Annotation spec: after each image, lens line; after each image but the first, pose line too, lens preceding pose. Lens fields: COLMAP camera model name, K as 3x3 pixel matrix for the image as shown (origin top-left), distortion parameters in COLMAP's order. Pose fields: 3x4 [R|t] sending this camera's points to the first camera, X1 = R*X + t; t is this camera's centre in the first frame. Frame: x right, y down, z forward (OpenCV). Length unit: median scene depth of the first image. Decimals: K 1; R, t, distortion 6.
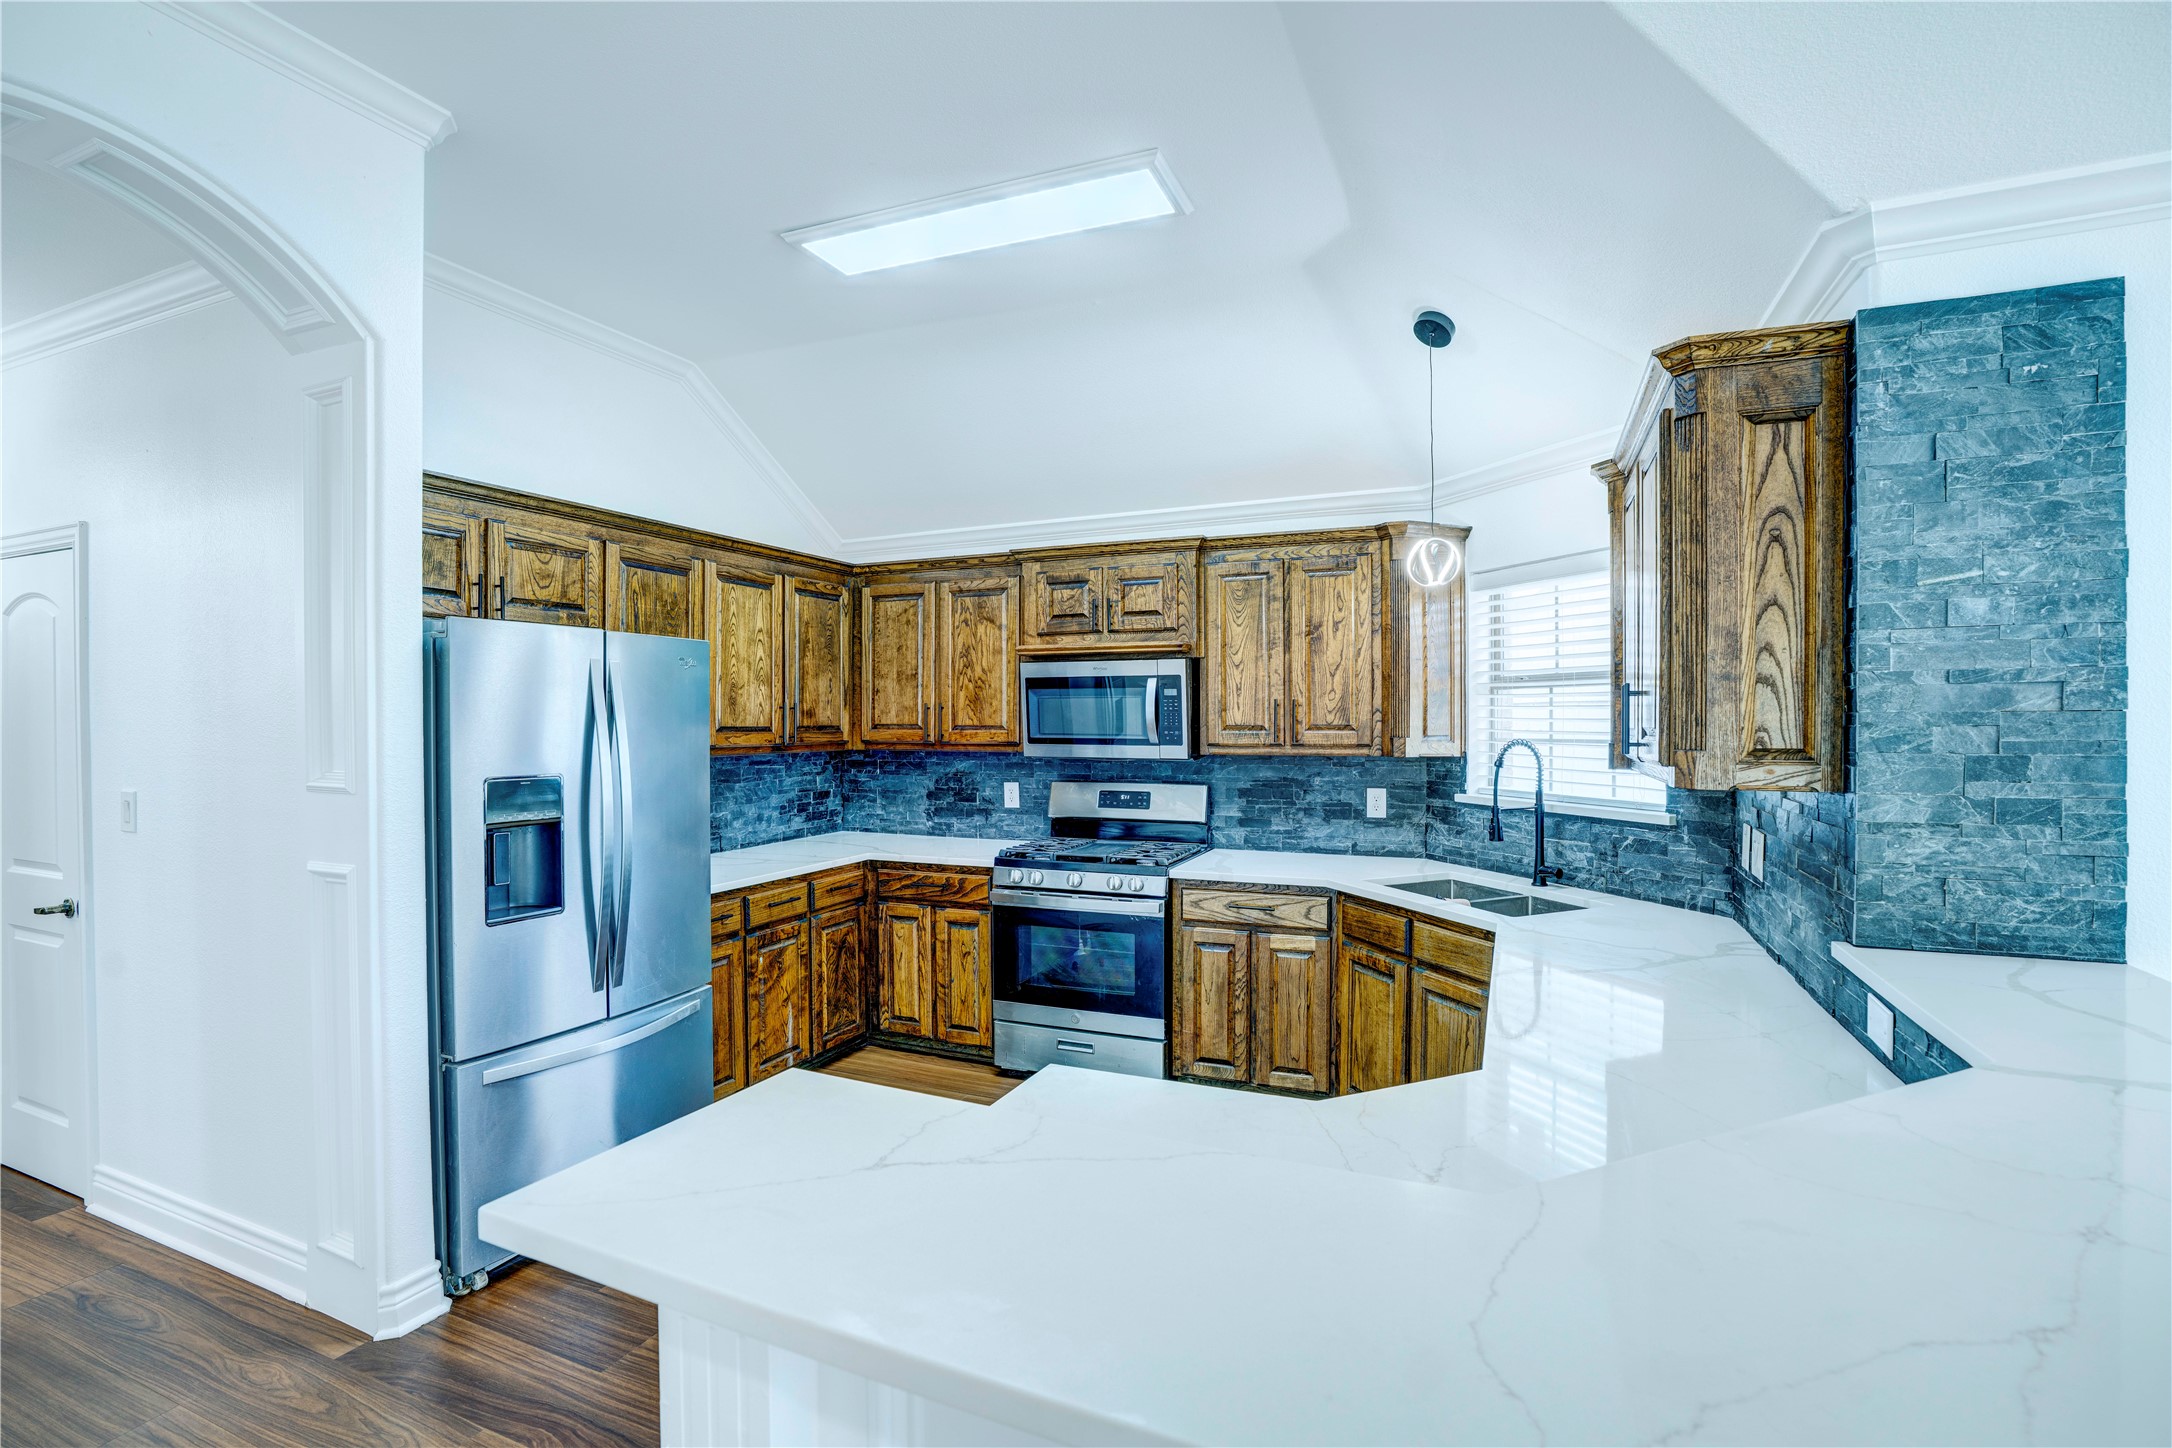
lens RADIAL K [[1018.1, 0, 1100.2], [0, 1018.1, 730.9], [0, 0, 1]] dist [-0.052611, 0.018645]
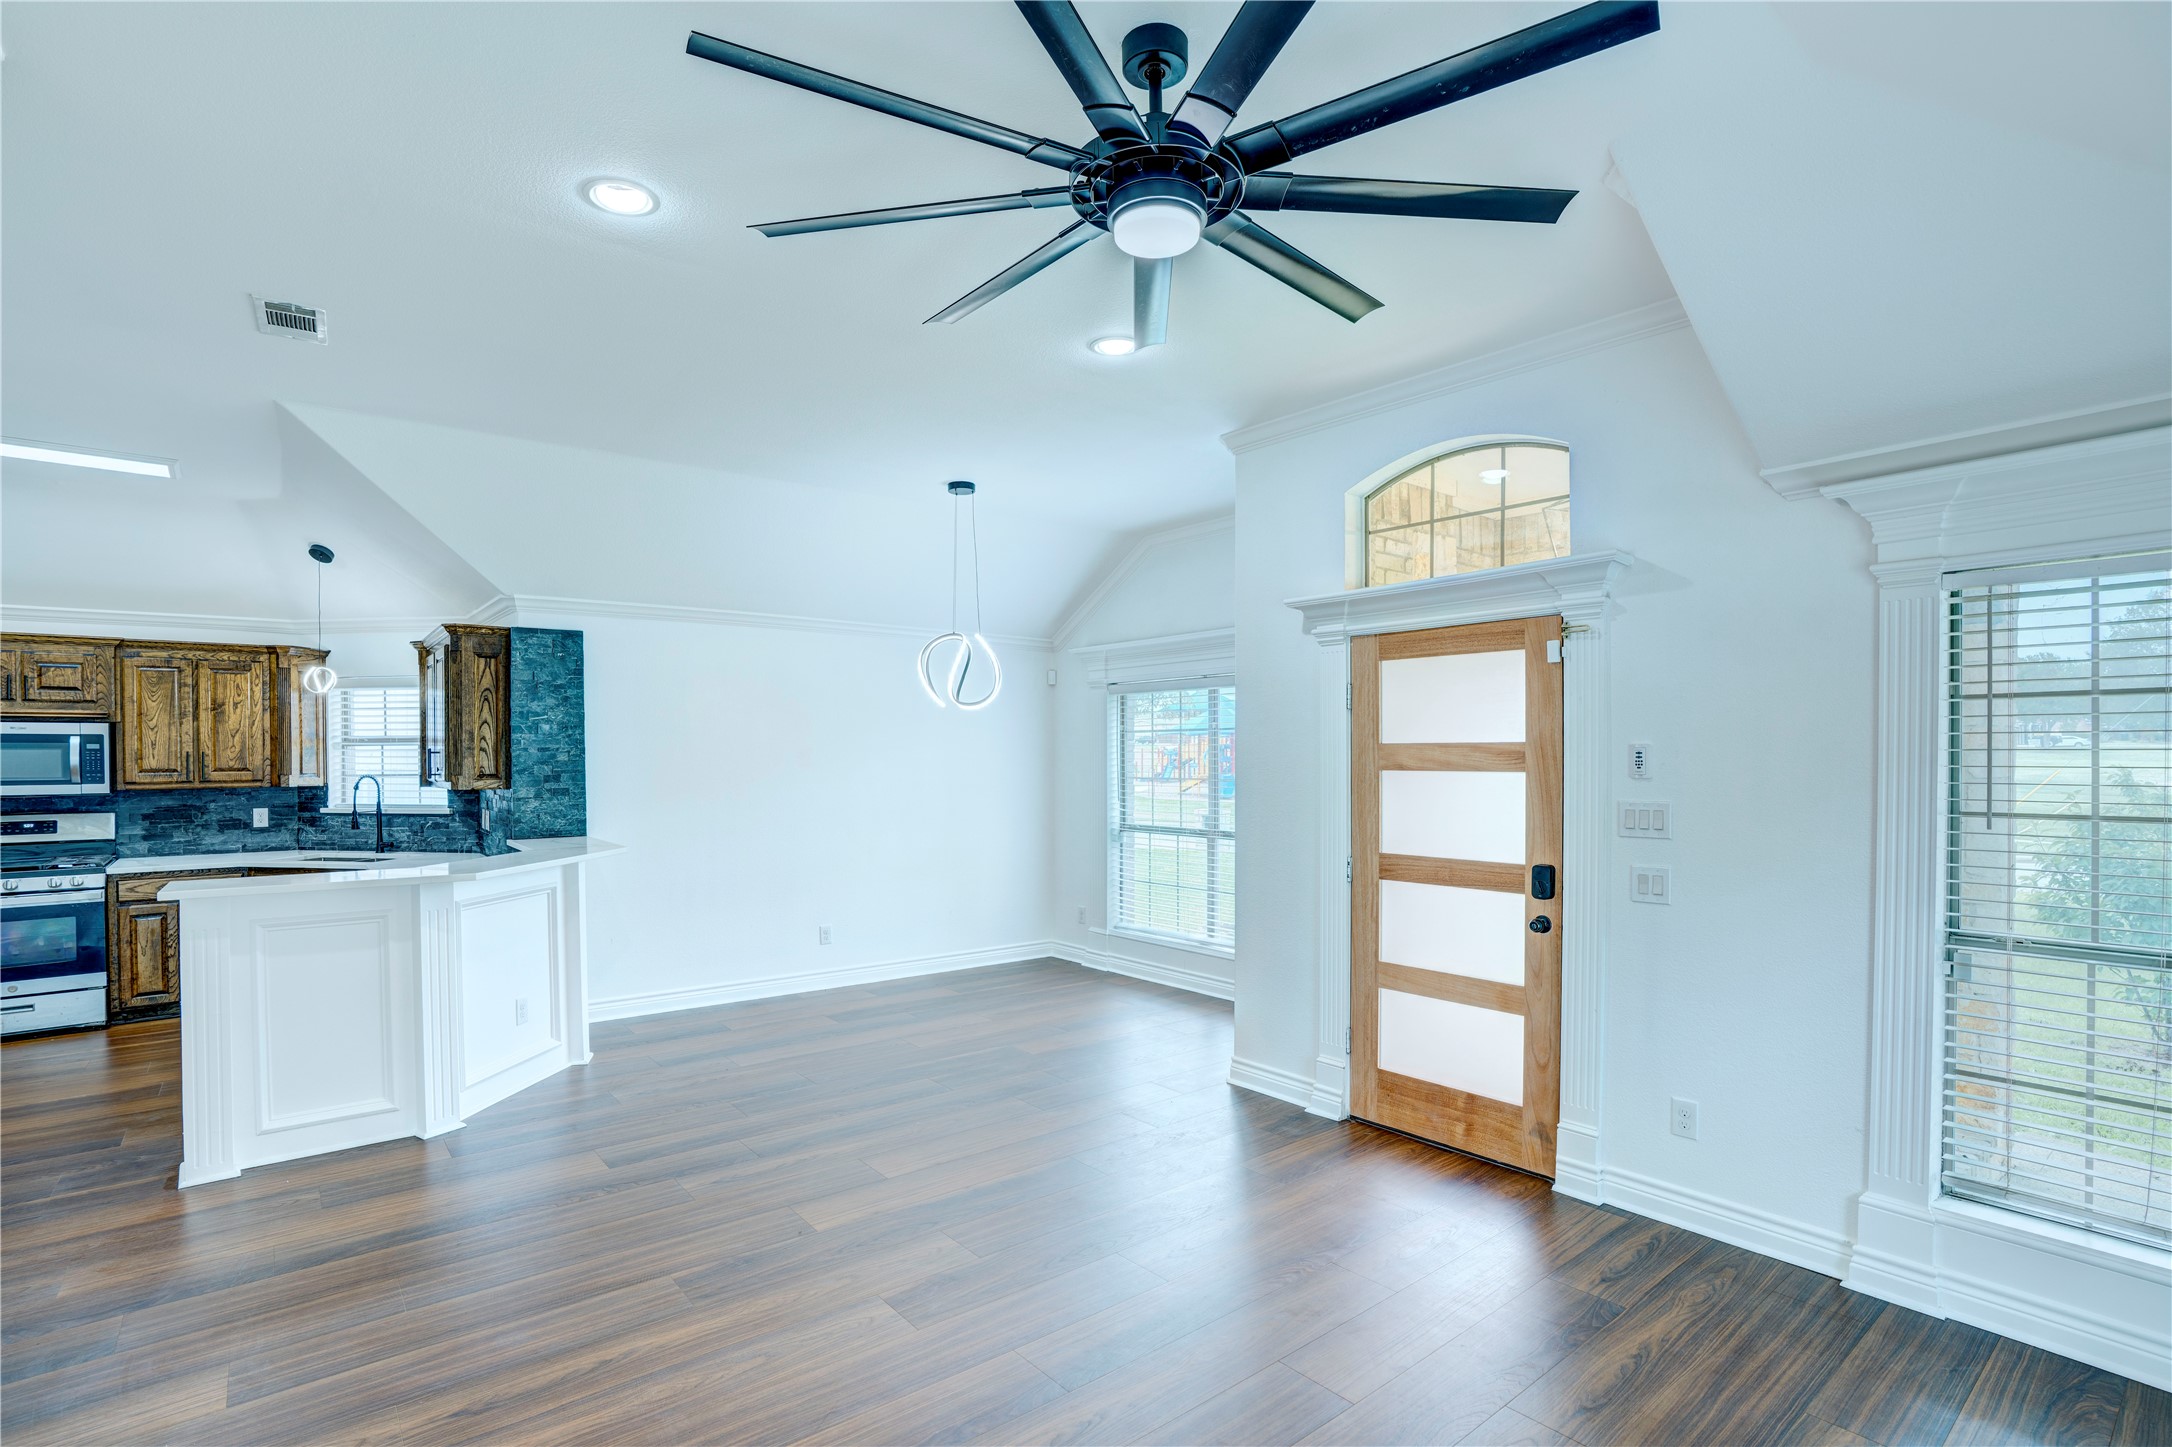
lens RADIAL K [[1018.1, 0, 1056.4], [0, 1018.1, 760.1], [0, 0, 1]] dist [-0.052611, 0.018645]
pose [[0.490525, -0.005233, 0.871411, -0.495407], [0.014996, 0.999885, -0.002437, 0.004728], [-0.871298, 0.014263, 0.490547, -0.887248]]
